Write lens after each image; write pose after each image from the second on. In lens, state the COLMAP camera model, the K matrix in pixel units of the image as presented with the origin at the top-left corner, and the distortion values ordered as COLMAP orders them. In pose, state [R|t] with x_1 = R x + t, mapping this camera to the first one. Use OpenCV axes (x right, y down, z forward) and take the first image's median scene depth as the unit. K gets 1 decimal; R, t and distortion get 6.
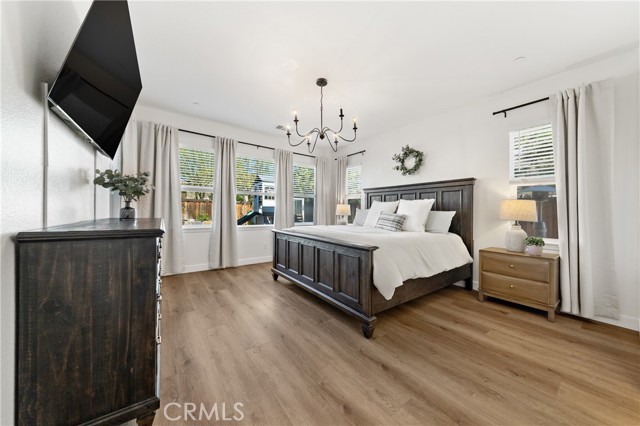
lens RADIAL K [[215.8, 0, 321.1], [0, 215.8, 211.6], [0, 0, 1]] dist [0.002920, -0.000209]
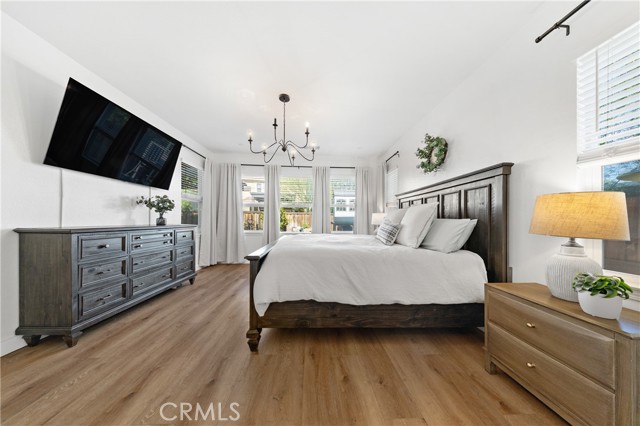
lens RADIAL K [[187.0, 0, 323.7], [0, 187.0, 222.3], [0, 0, 1]] dist [-0.000043, -0.000179]
pose [[0.833457, 0.001027, -0.552583, 0.697840], [-0.000064, 0.999998, 0.001762, 0.009509], [0.552584, -0.001433, 0.833456, 0.356014]]
